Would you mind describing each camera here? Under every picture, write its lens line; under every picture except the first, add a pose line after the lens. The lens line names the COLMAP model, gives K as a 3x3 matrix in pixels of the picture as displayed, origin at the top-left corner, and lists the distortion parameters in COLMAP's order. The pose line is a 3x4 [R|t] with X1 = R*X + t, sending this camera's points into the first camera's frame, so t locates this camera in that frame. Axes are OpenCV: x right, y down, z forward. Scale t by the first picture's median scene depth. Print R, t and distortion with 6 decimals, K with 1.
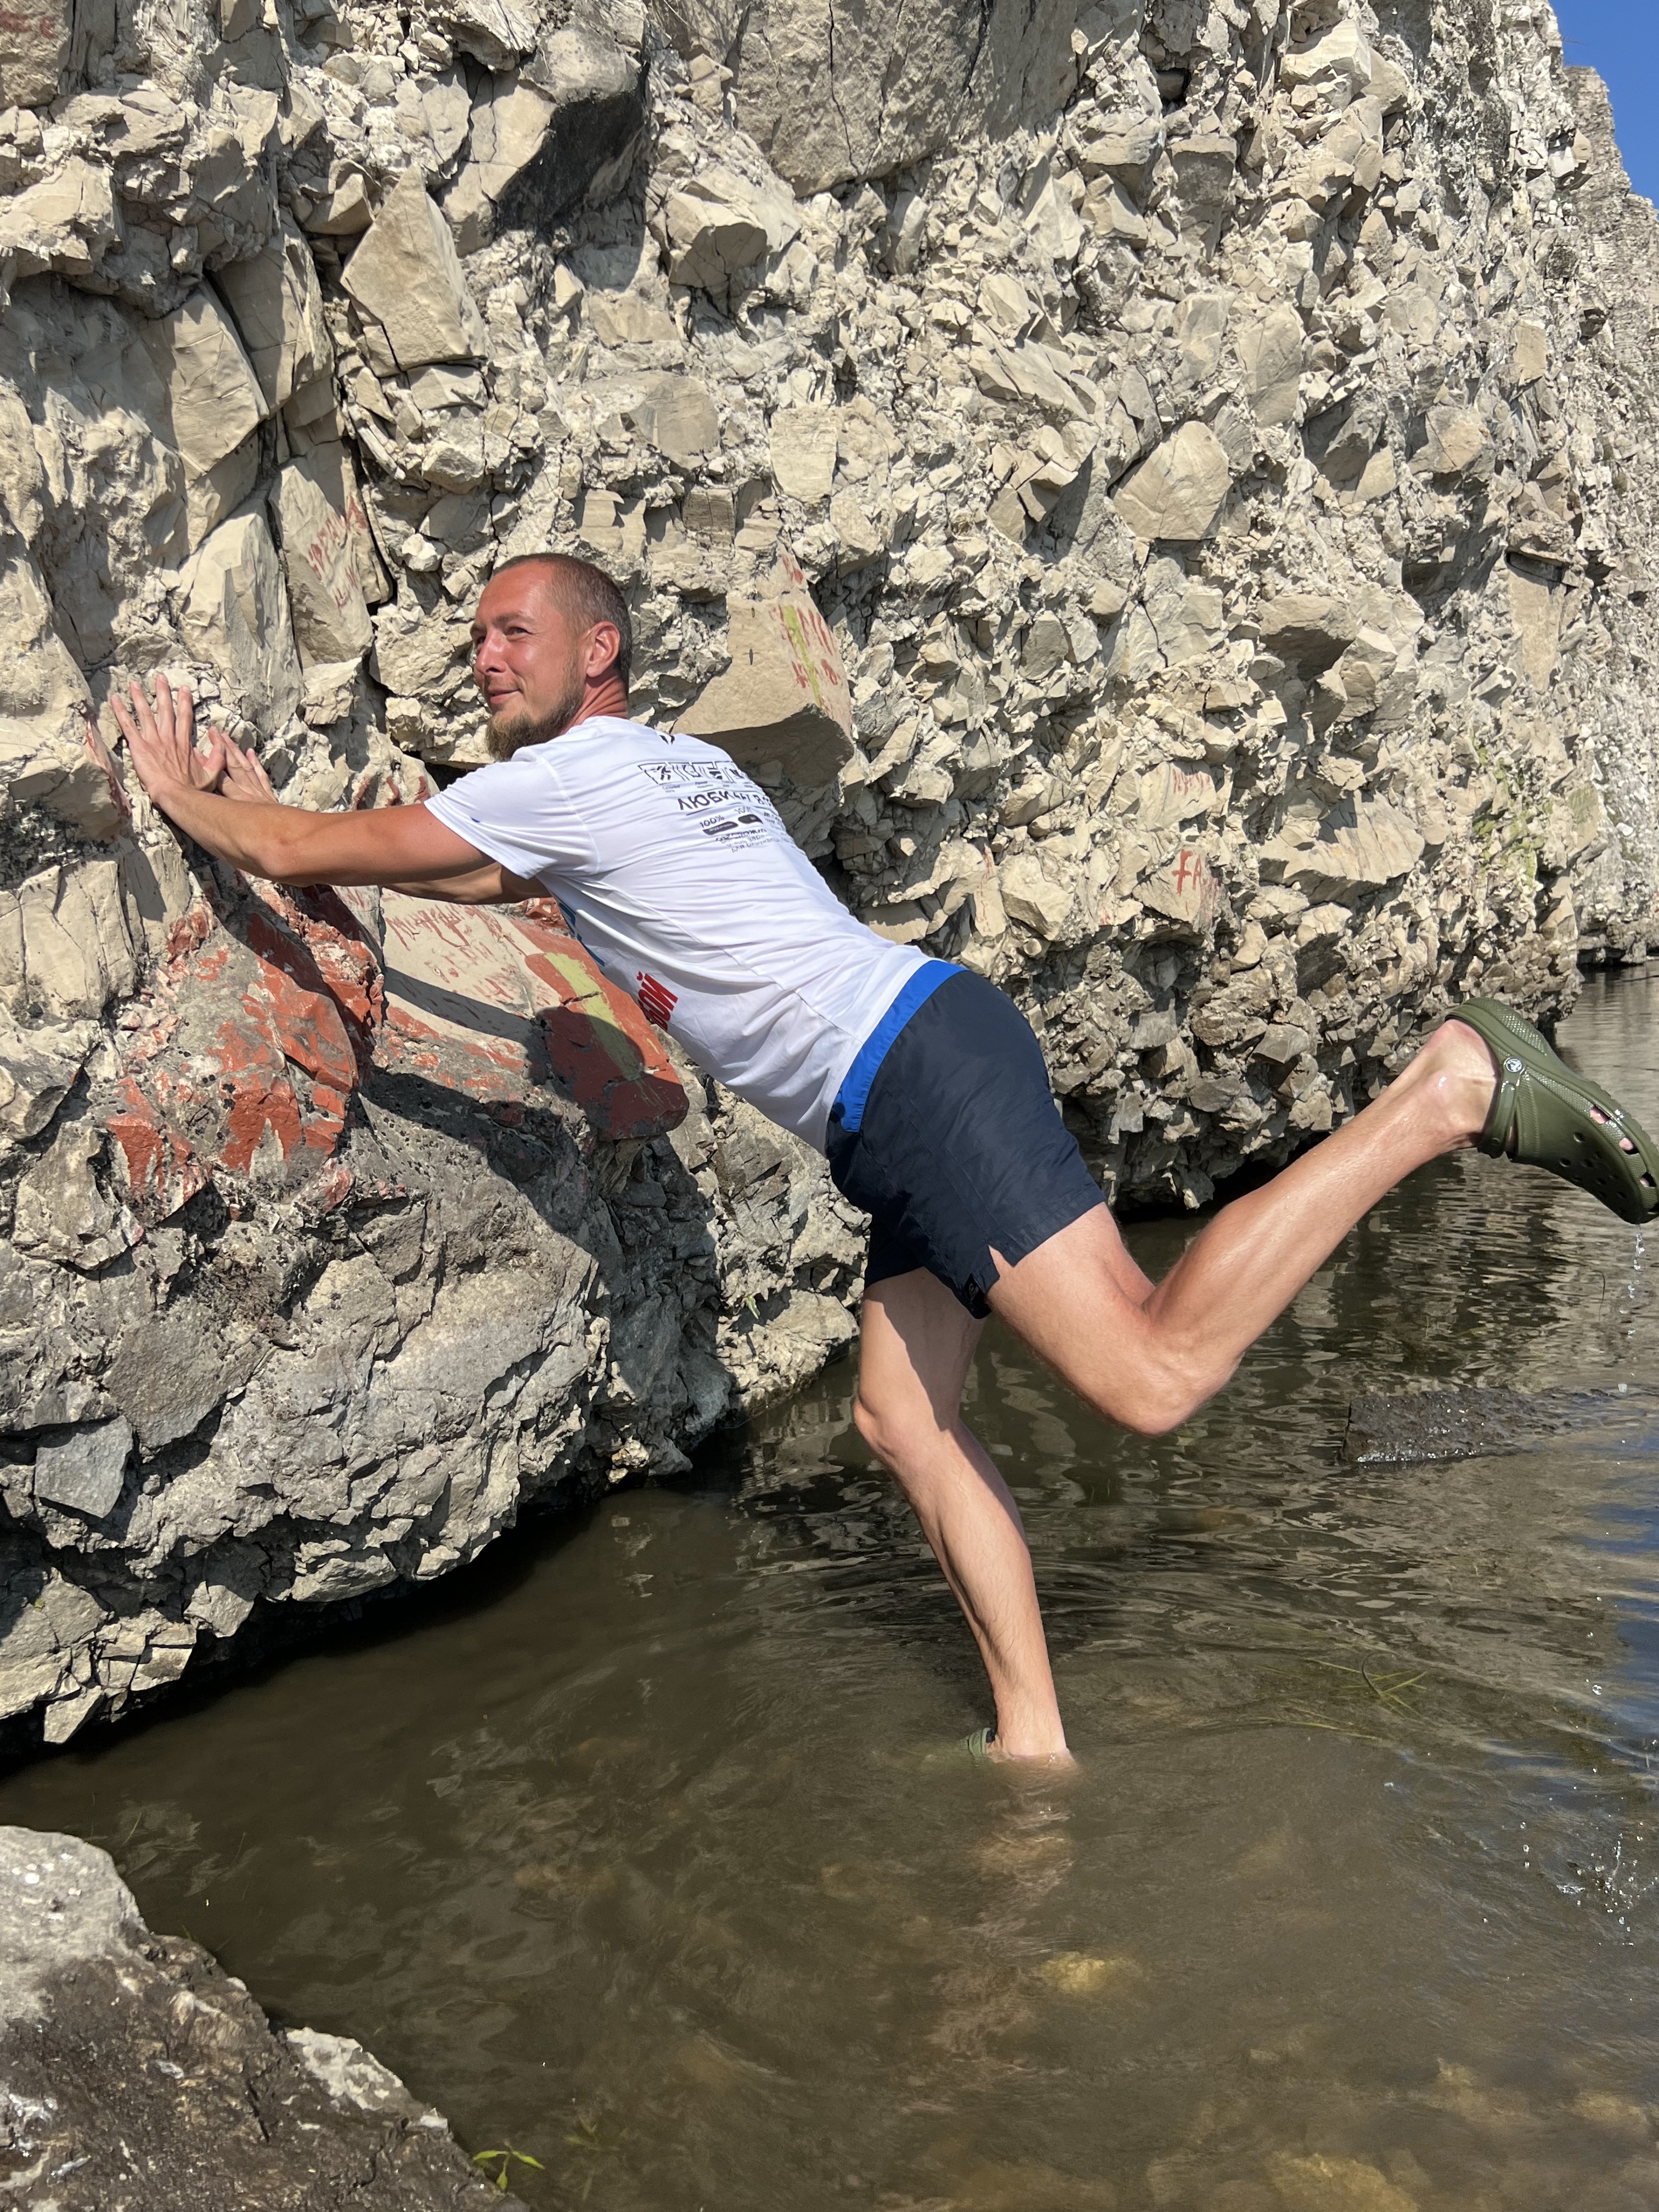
lens RADIAL K [[1830.2, 0, 814.8], [0, 1830.2, 1125.5], [0, 0, 1]] dist [0.029412, -0.021600]
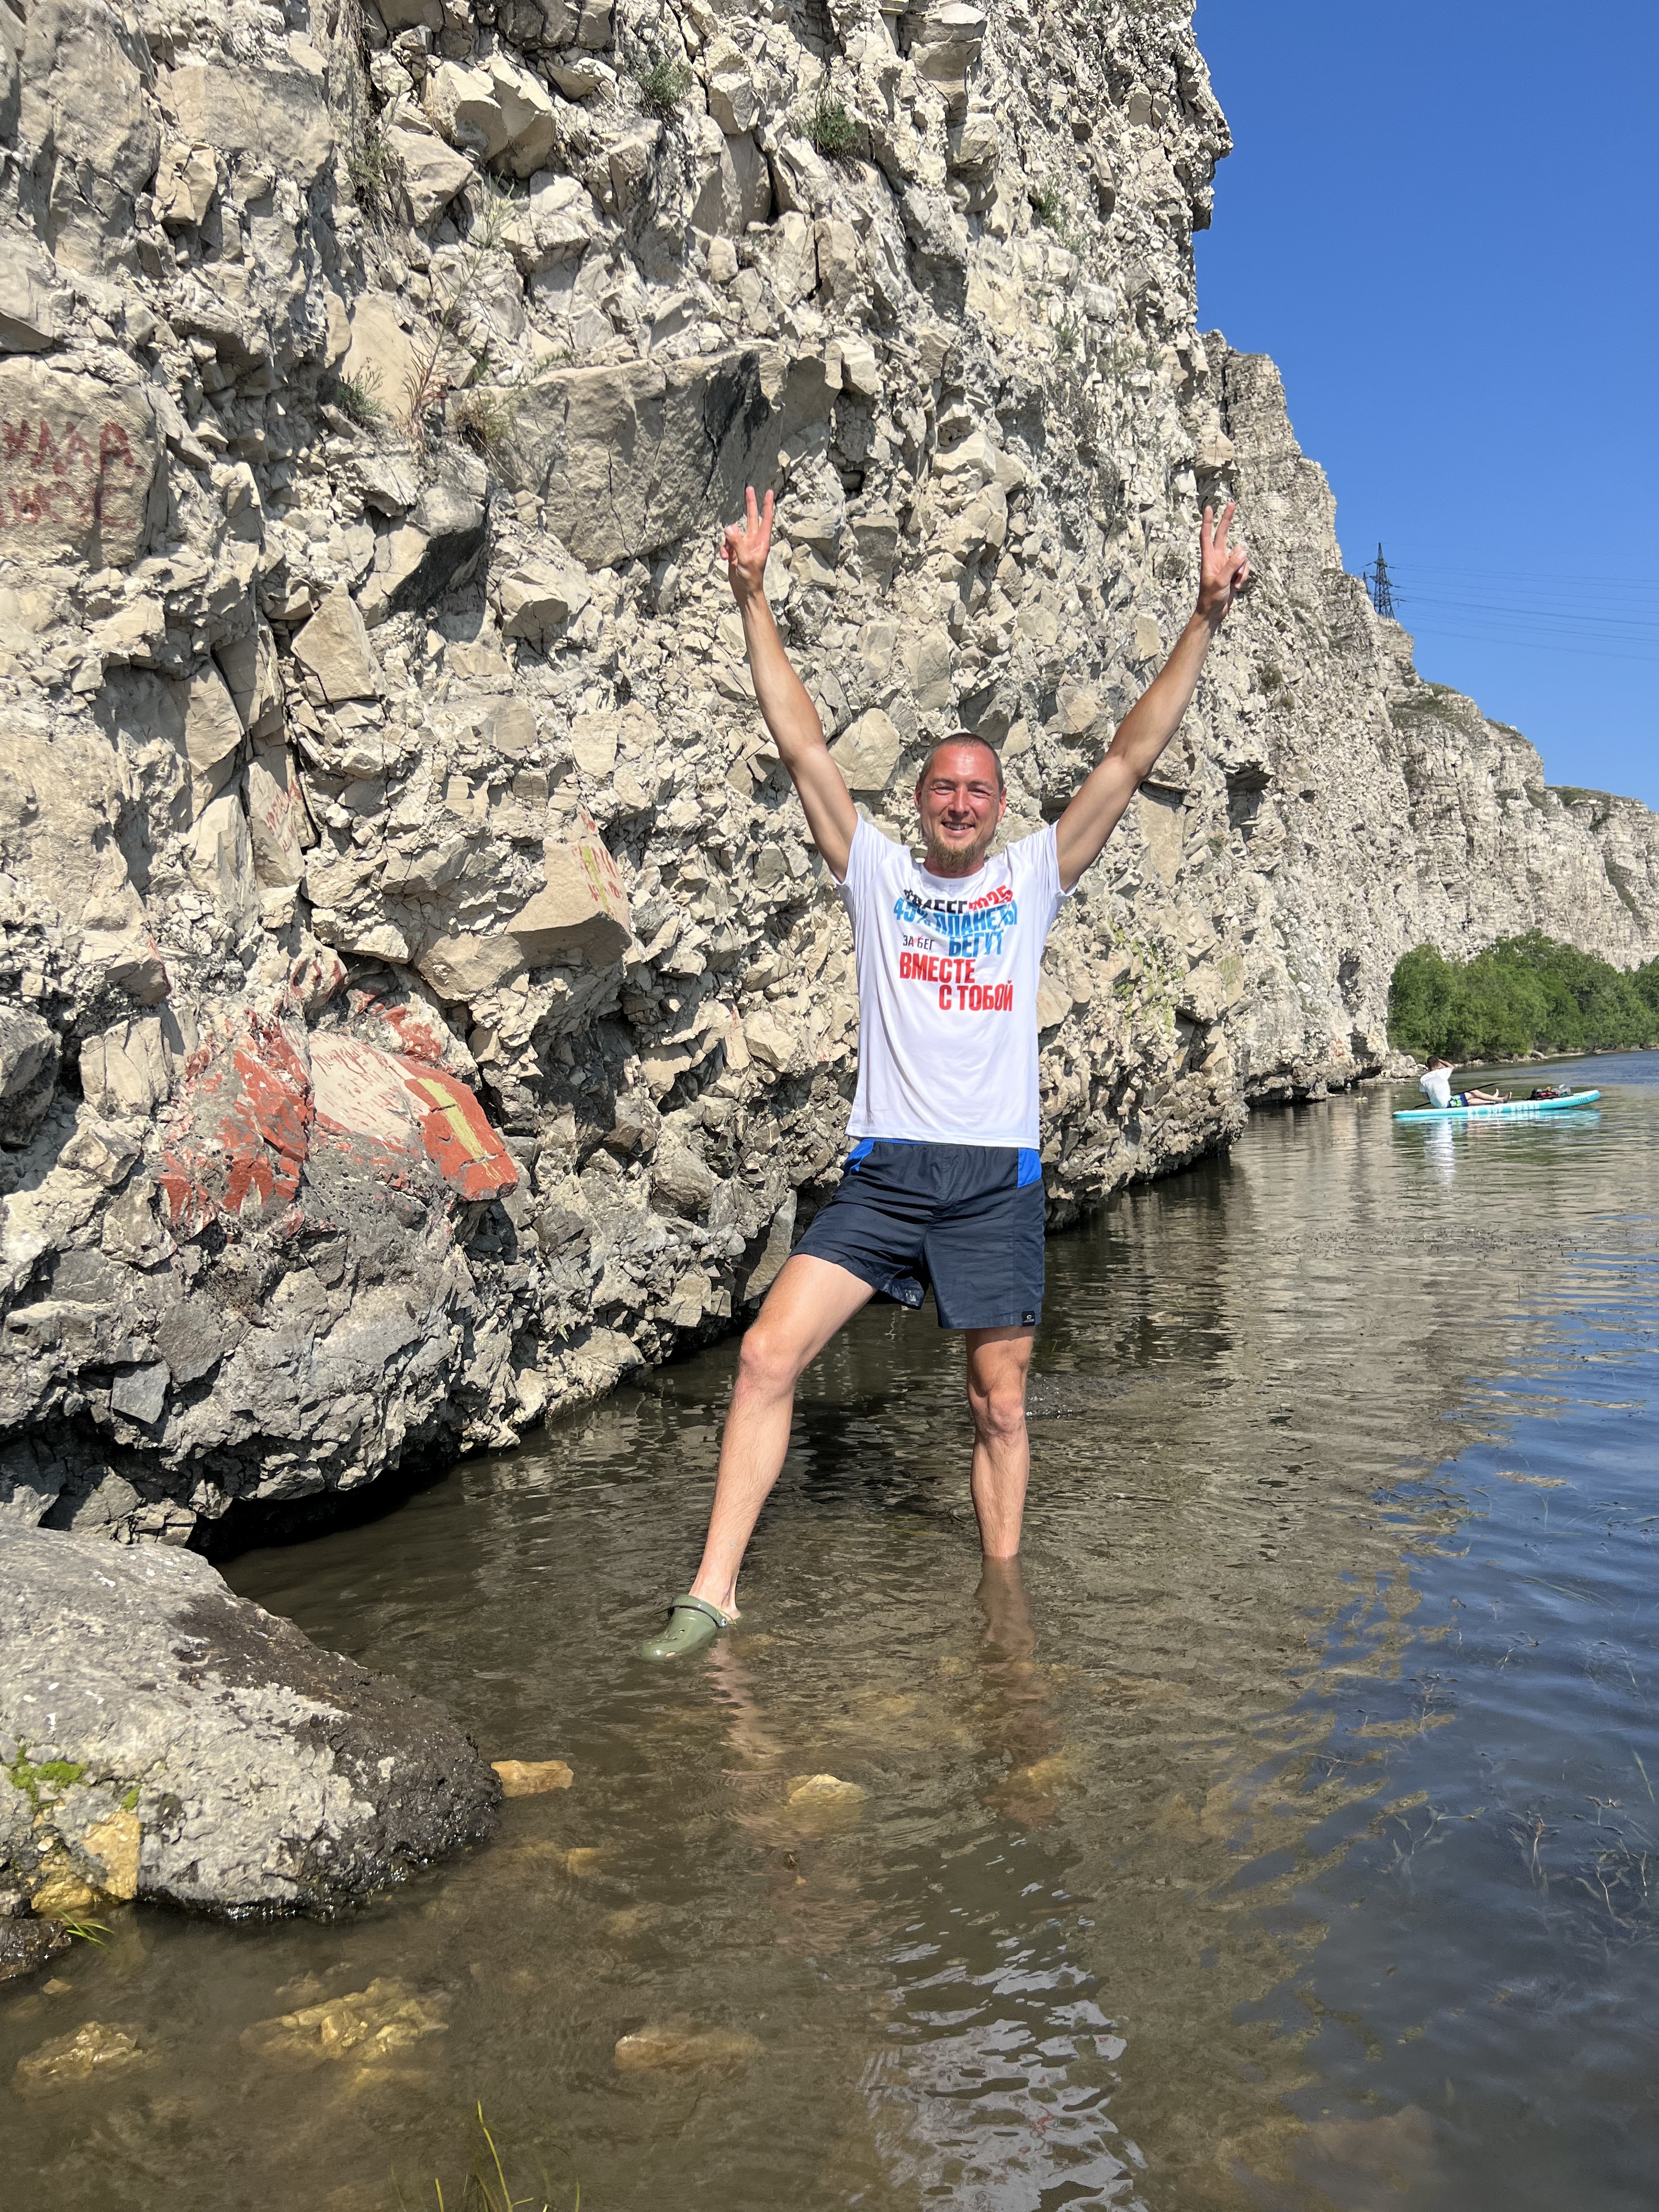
lens RADIAL K [[1670.3, 0, 811.9], [0, 1670.3, 1115.7], [0, 0, 1]] dist [0.054159, -0.068033]
pose [[0.993487, -0.008090, 0.113659, 0.010317], [0.017385, 0.996561, -0.081024, 0.038685], [-0.112612, 0.082472, 0.990211, -0.281093]]
